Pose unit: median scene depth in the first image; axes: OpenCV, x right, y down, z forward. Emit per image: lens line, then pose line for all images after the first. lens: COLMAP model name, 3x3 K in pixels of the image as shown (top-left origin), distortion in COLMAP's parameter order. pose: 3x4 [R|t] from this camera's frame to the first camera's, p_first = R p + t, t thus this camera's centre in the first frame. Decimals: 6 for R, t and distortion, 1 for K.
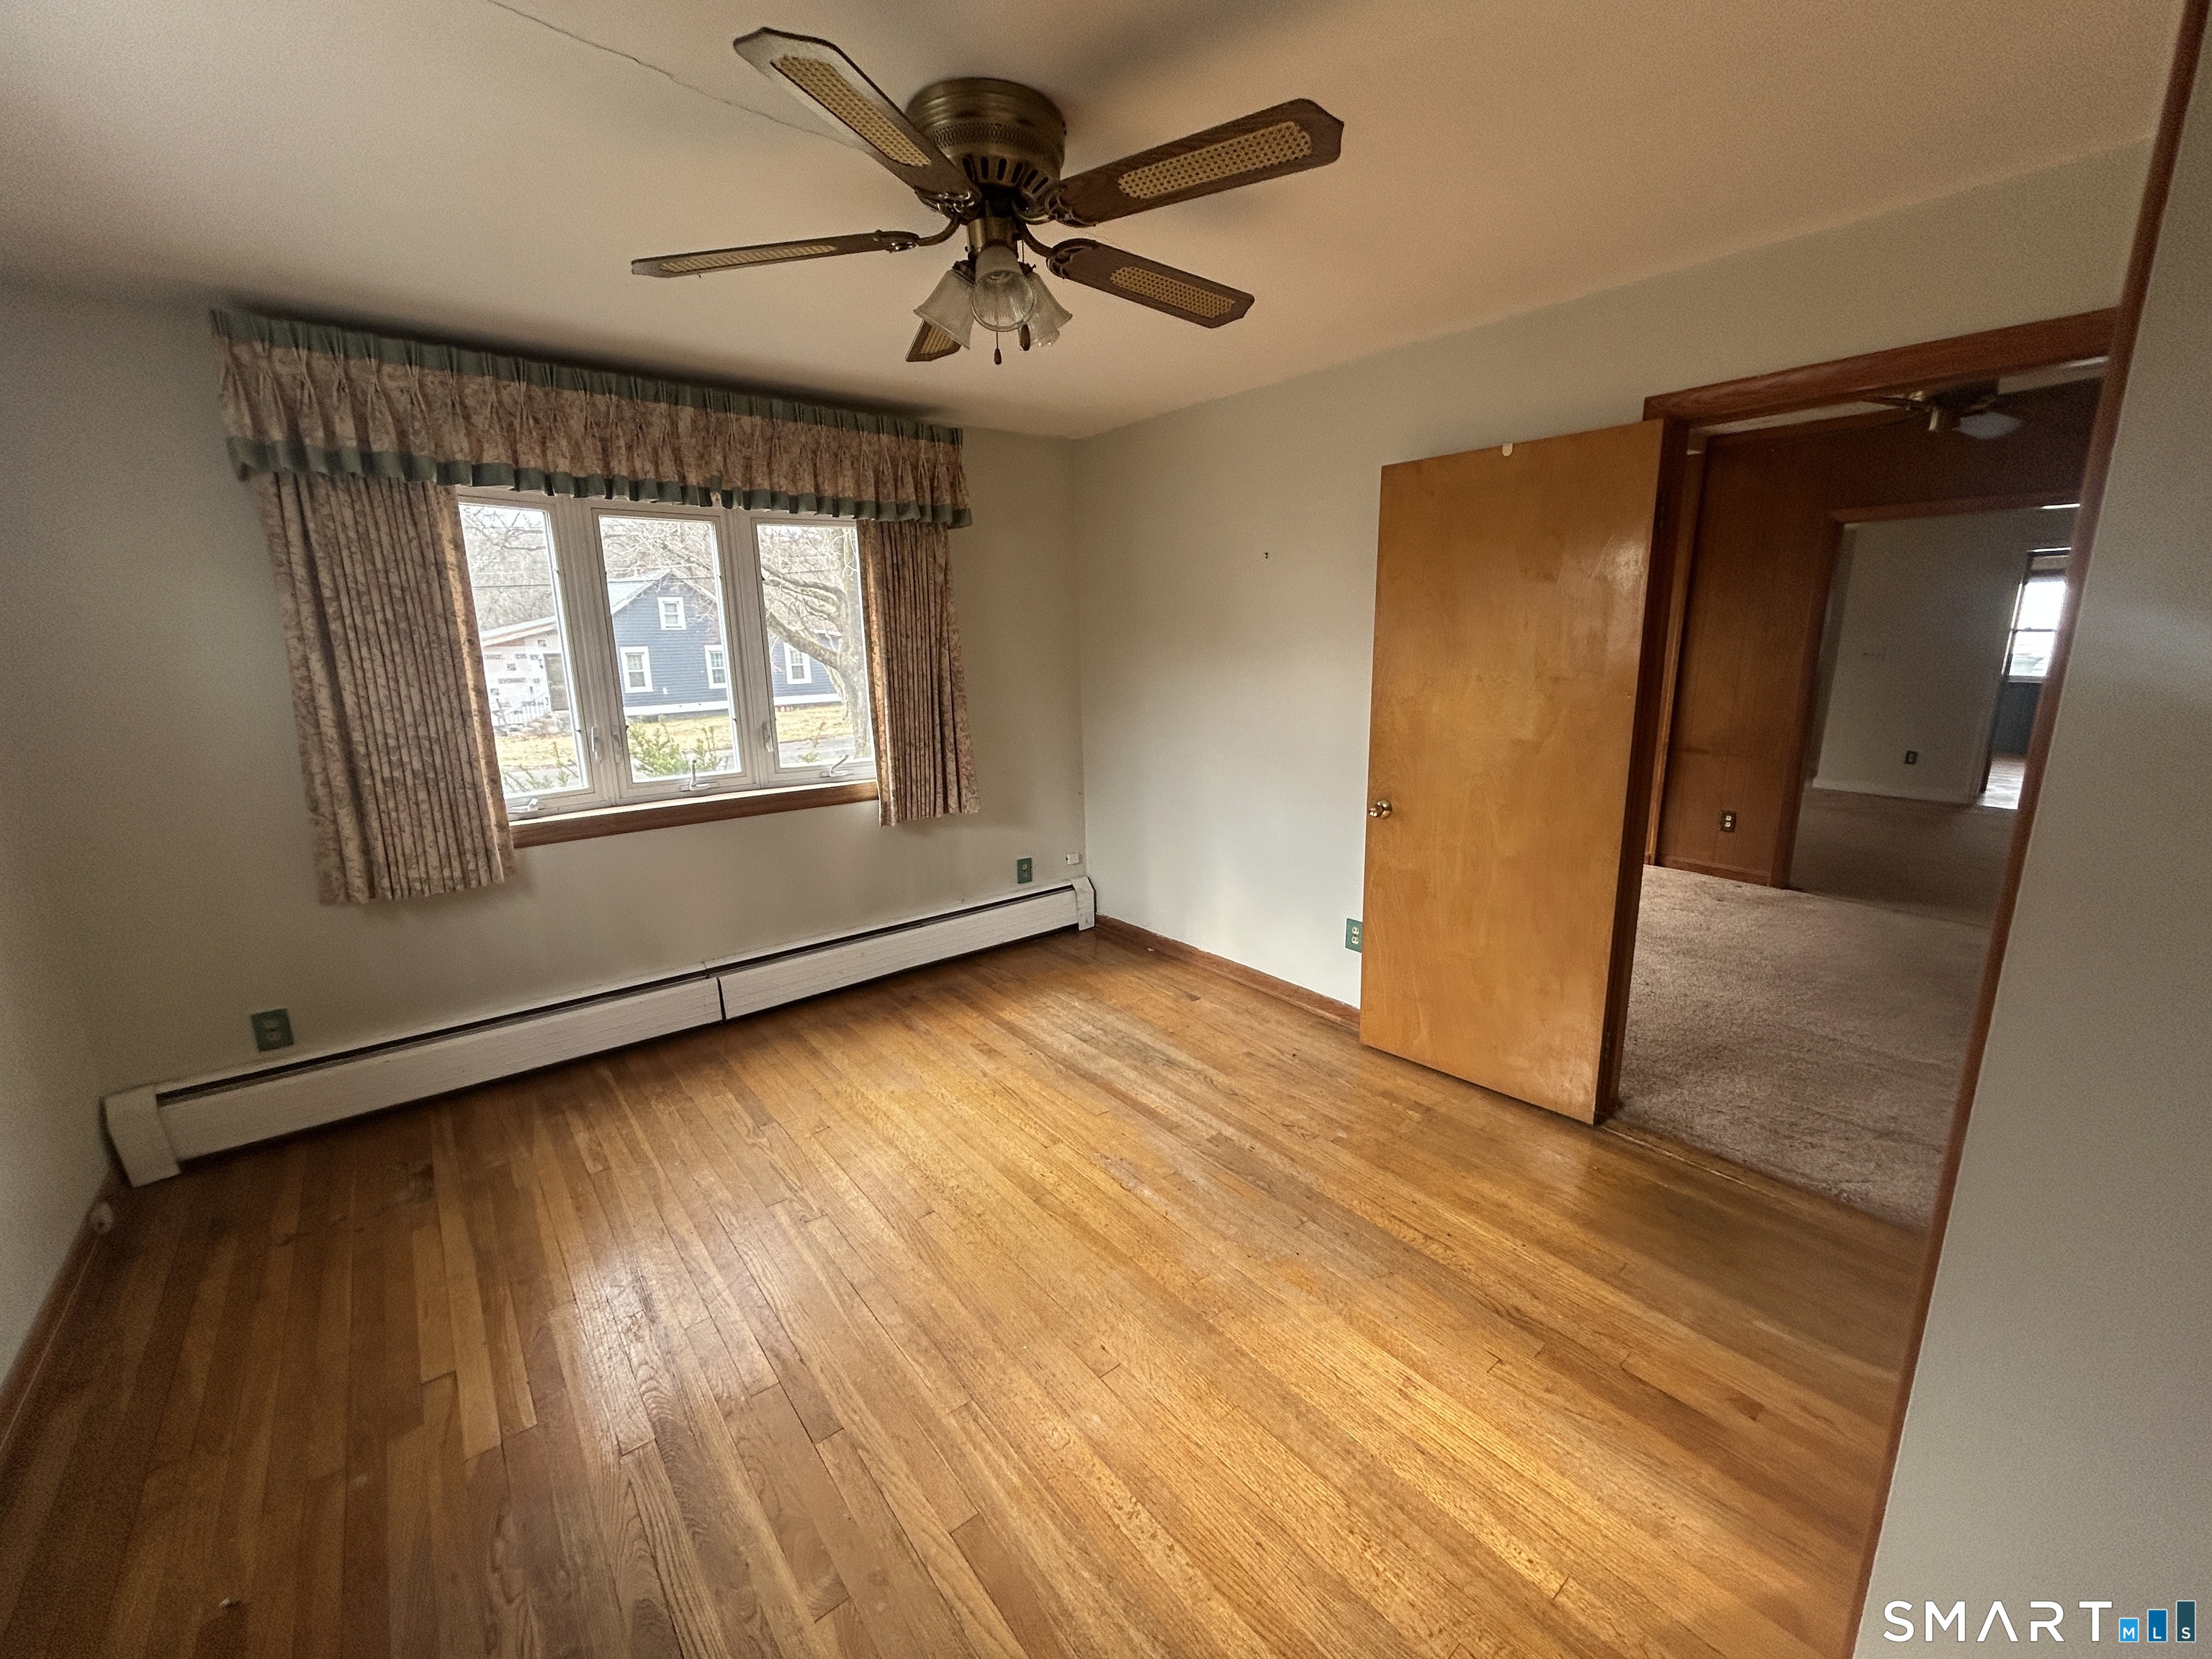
lens RADIAL K [[890.0, 0, 1102.2], [0, 890.0, 828.9], [0, 0, 1]] dist [-0.000154, 0.001153]
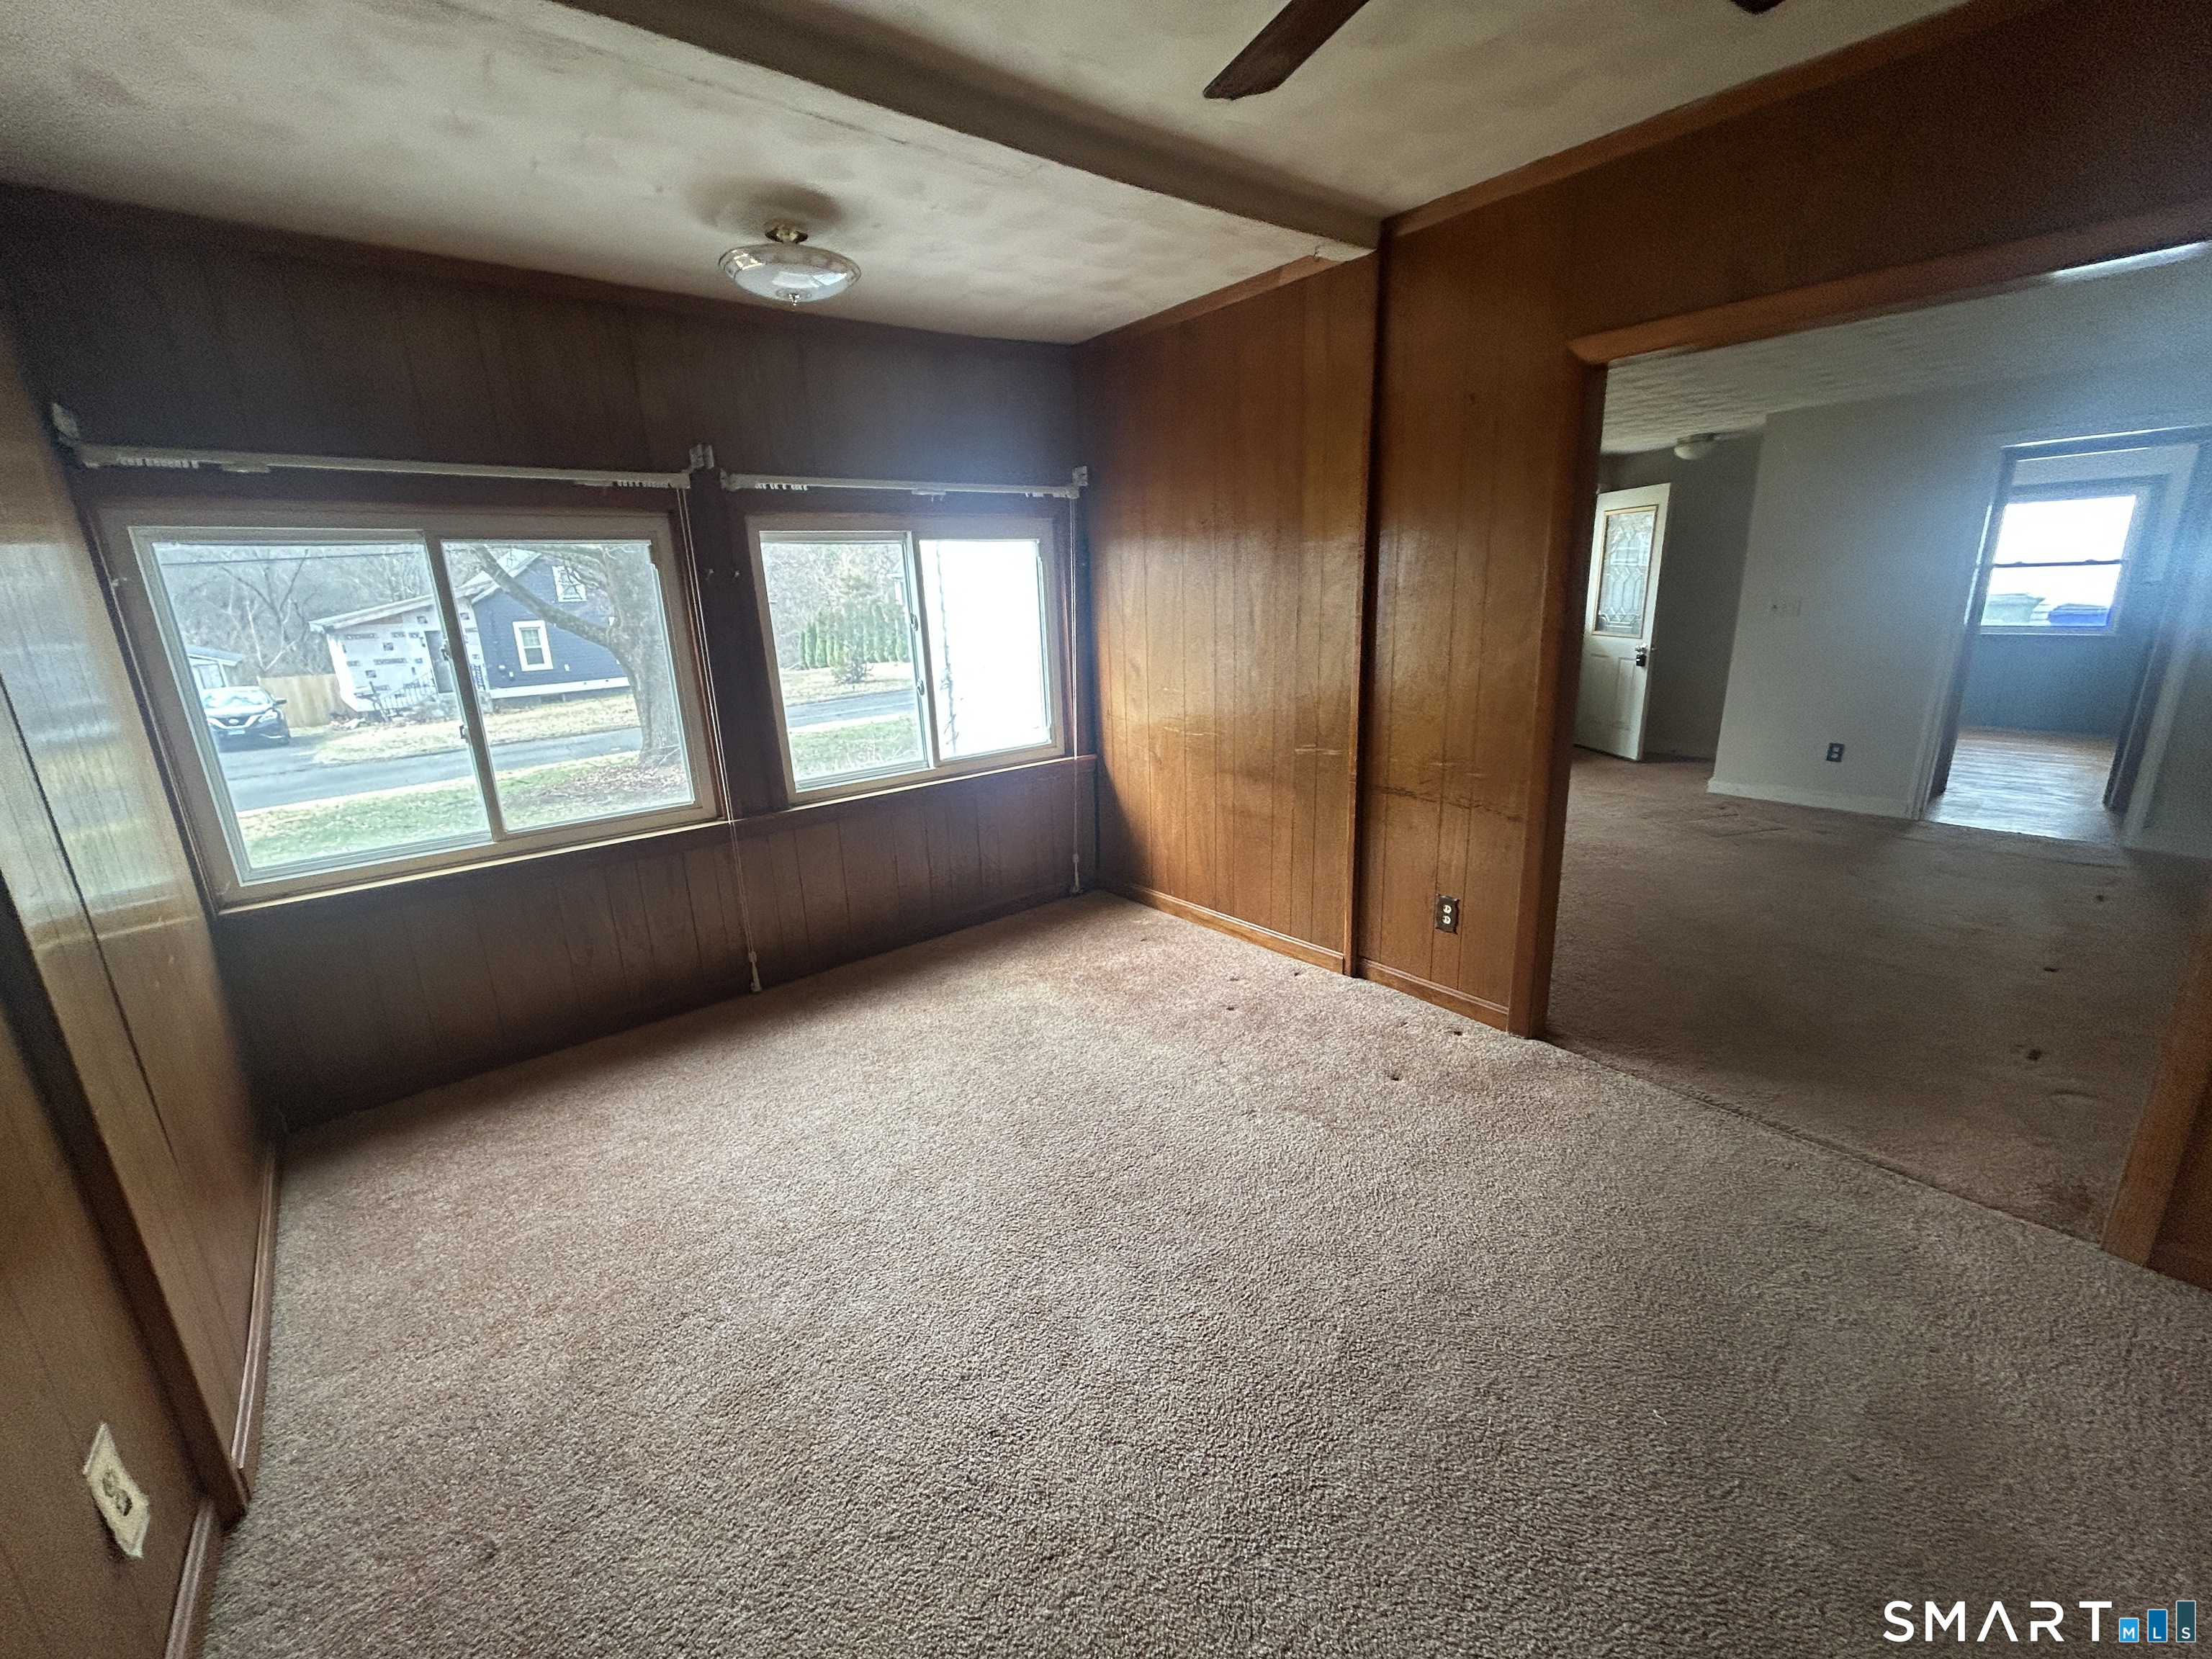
lens RADIAL K [[890.0, 0, 1102.2], [0, 890.0, 828.9], [0, 0, 1]] dist [-0.000154, 0.001153]
pose [[0.999685, -0.023972, -0.007464, 0.514905], [0.024284, 0.998696, 0.044907, -0.101975], [0.006378, -0.045074, 0.998963, 0.448489]]
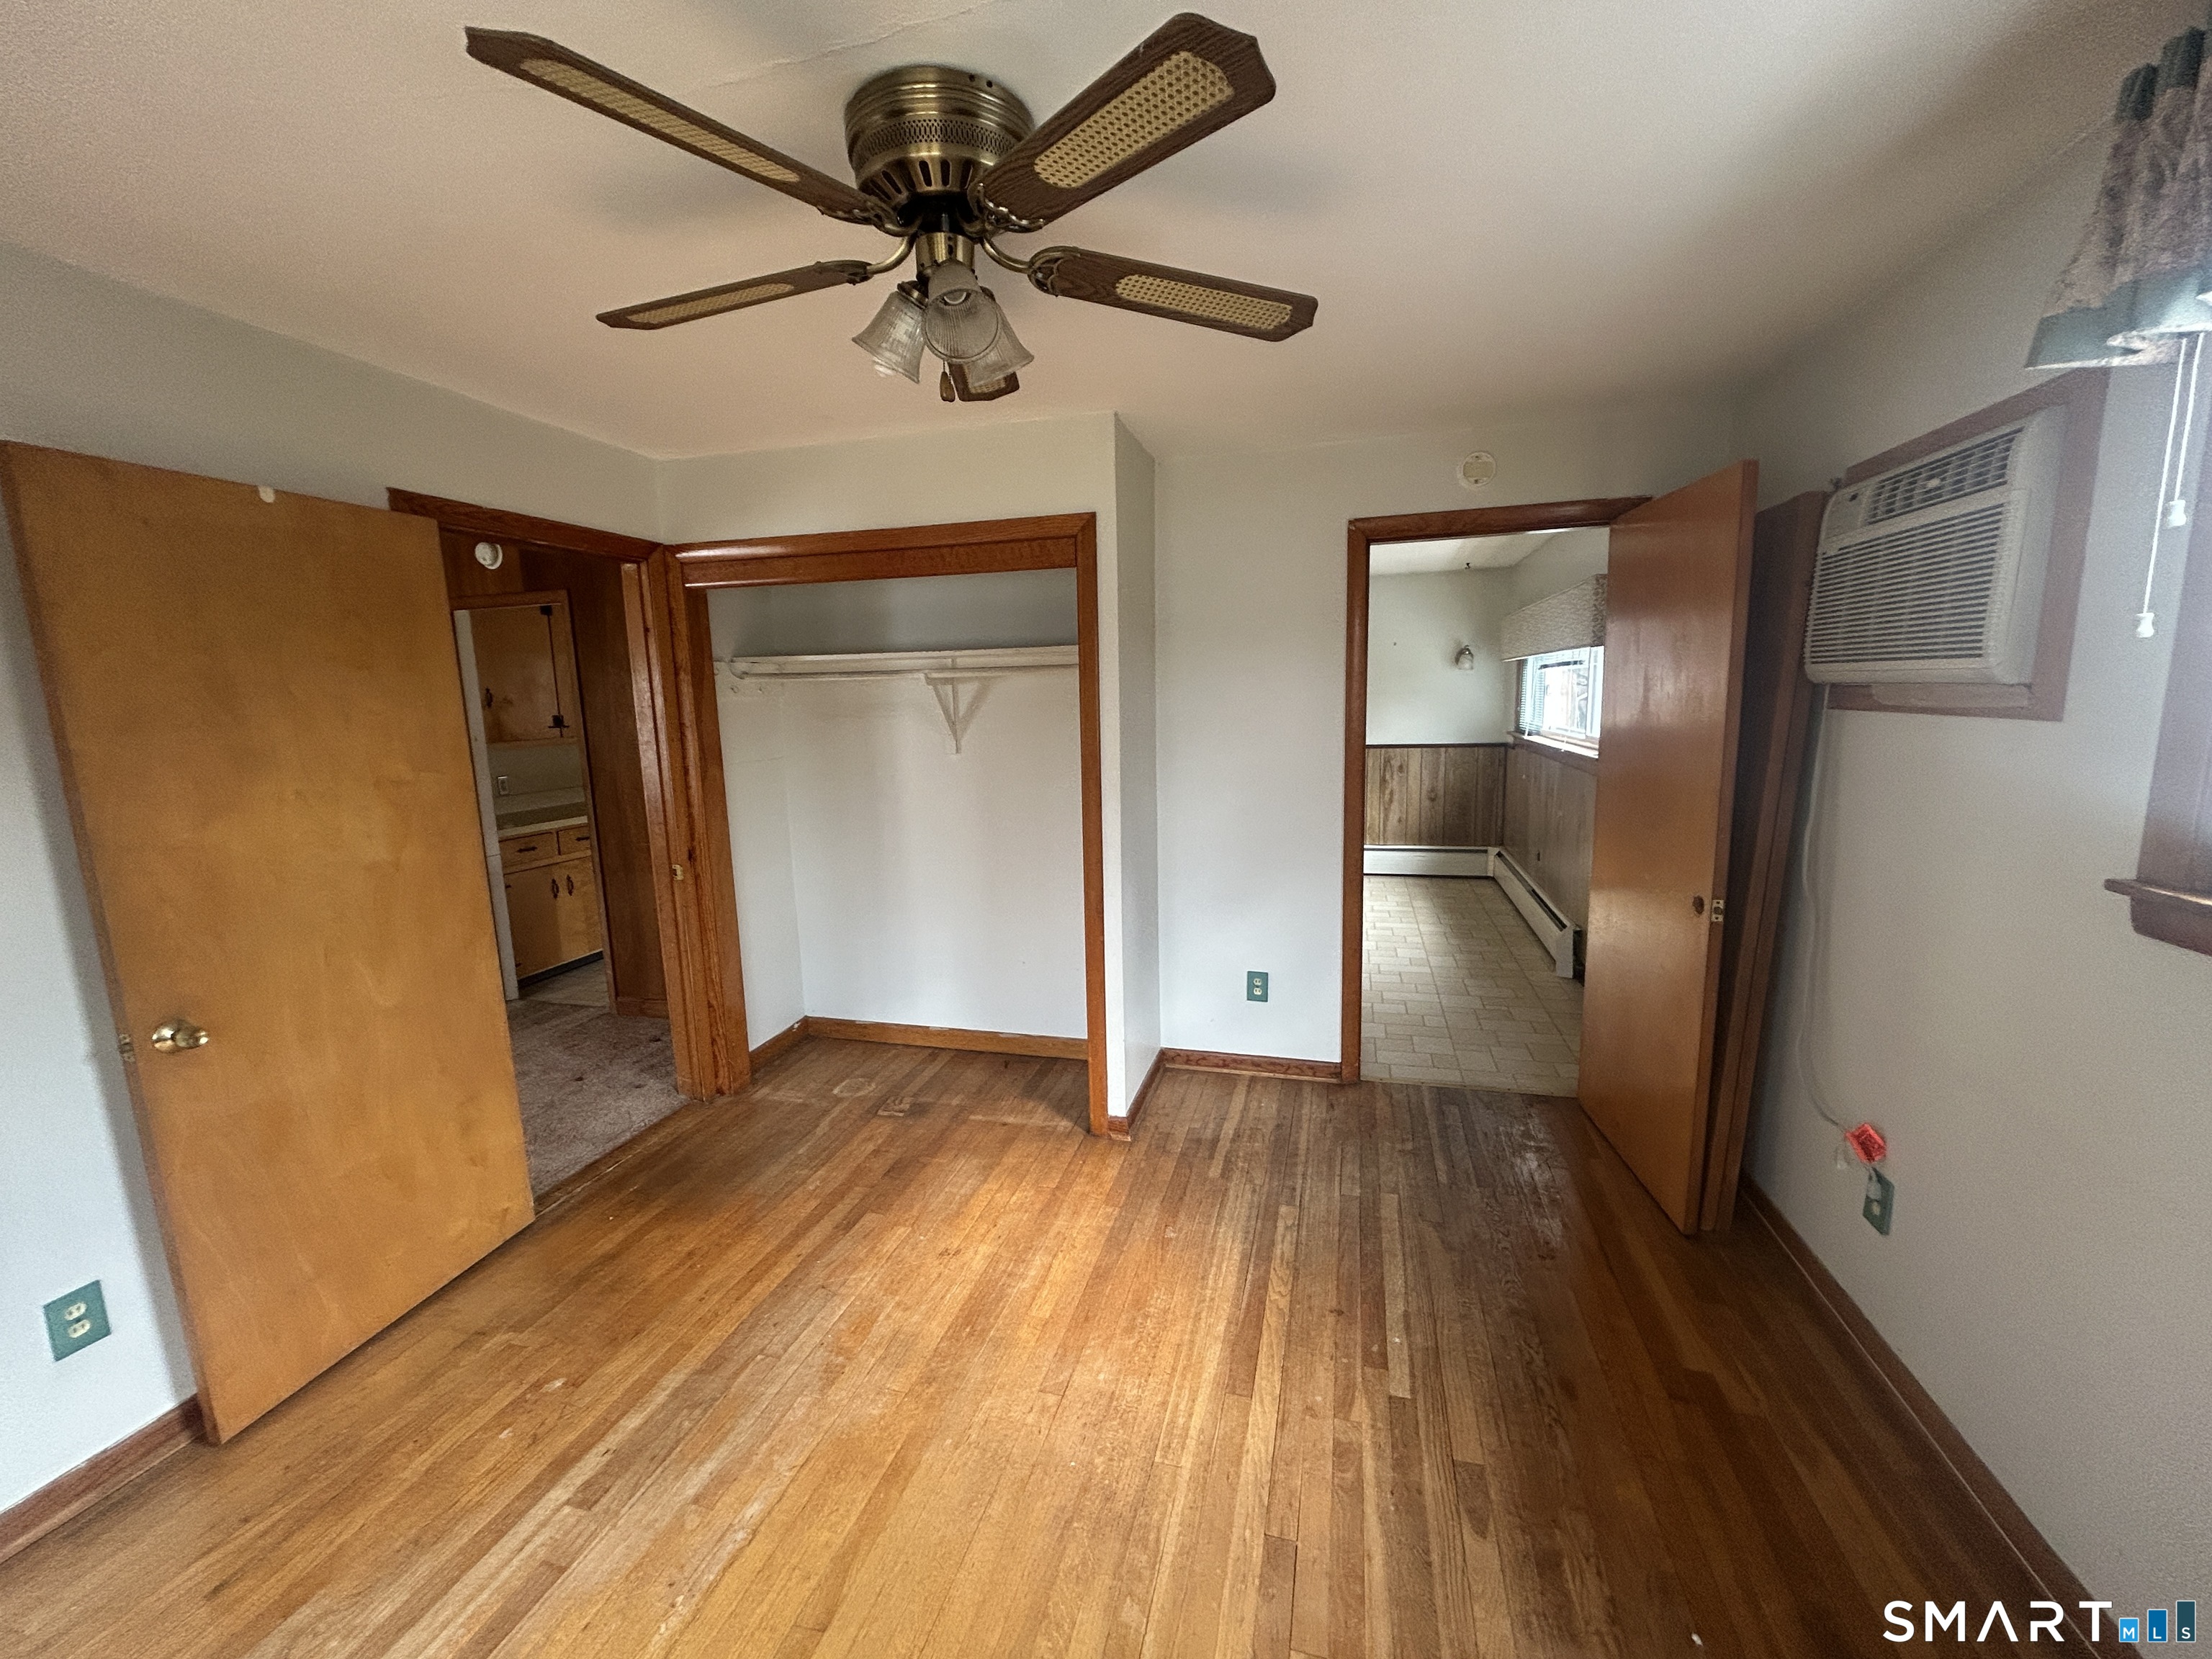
lens RADIAL K [[868.7, 0, 1097.5], [0, 868.7, 841.4], [0, 0, 1]] dist [0.001294, 0.000310]
pose [[-0.567830, -0.112592, 0.815409, -0.292962], [0.210218, 0.937917, 0.275898, -0.106049], [-0.795850, 0.328077, -0.508908, 0.465688]]
